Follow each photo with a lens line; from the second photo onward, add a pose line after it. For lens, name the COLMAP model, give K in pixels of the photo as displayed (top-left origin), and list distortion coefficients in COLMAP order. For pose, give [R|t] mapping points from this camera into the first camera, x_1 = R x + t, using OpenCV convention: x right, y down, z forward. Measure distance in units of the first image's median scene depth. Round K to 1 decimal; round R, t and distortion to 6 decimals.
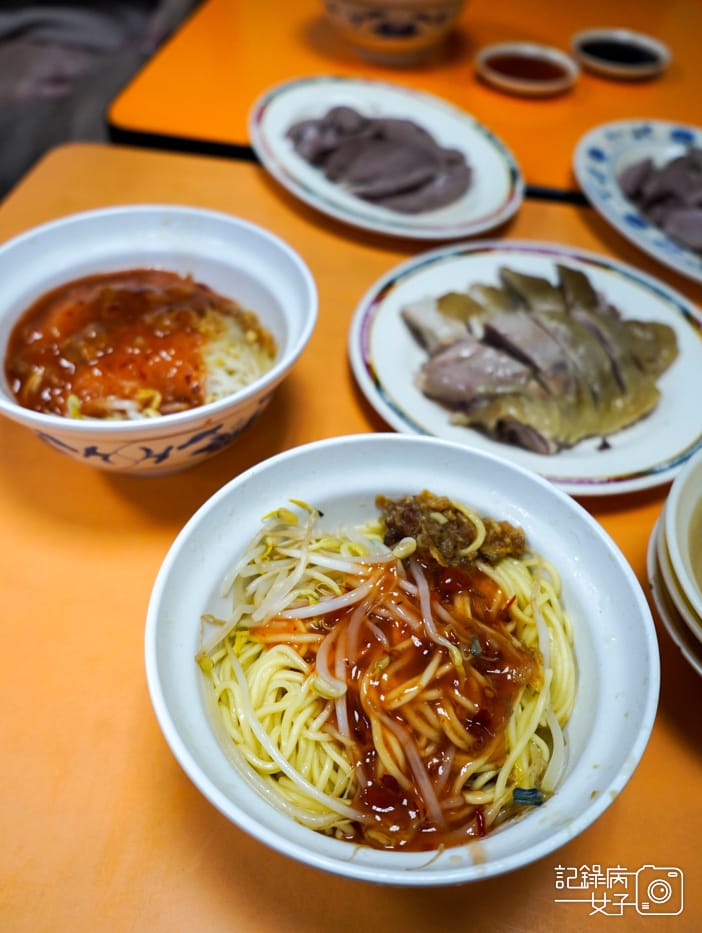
lens RADIAL K [[827.1, 0, 351.0], [0, 827.1, 466.5], [0, 0, 1]] dist [-0.001879, 0.000020]
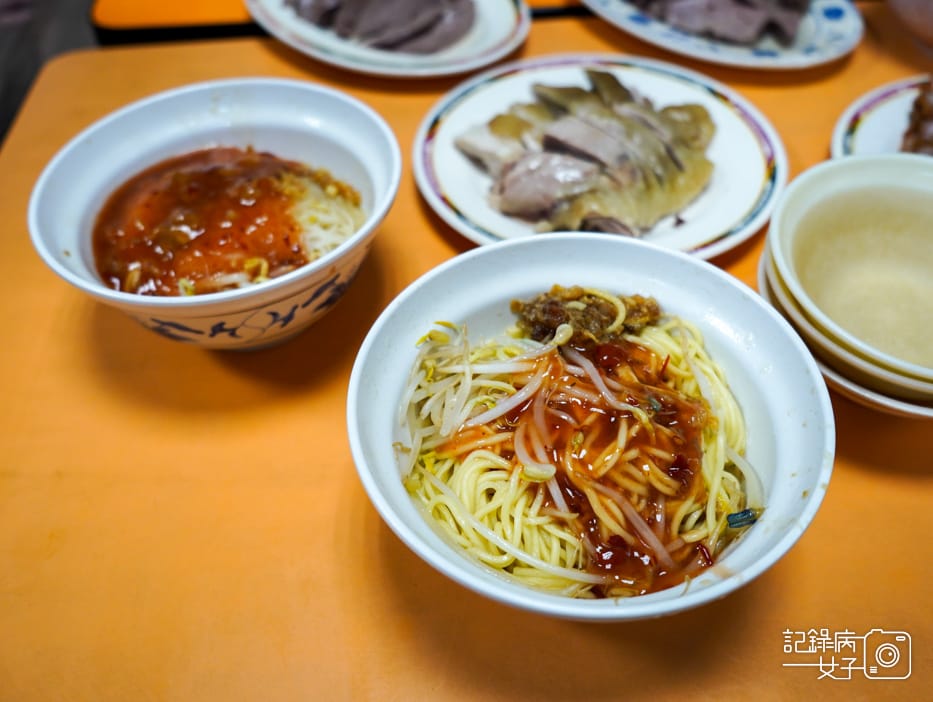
lens RADIAL K [[827.1, 0, 466.5], [0, 827.1, 351.0], [0, 0, 1]] dist [-0.001879, 0.000020]
pose [[0.962257, -0.238542, 0.130991, -0.182817], [0.237096, 0.971118, 0.026763, 0.057630], [-0.133592, 0.005305, 0.991022, -0.024334]]
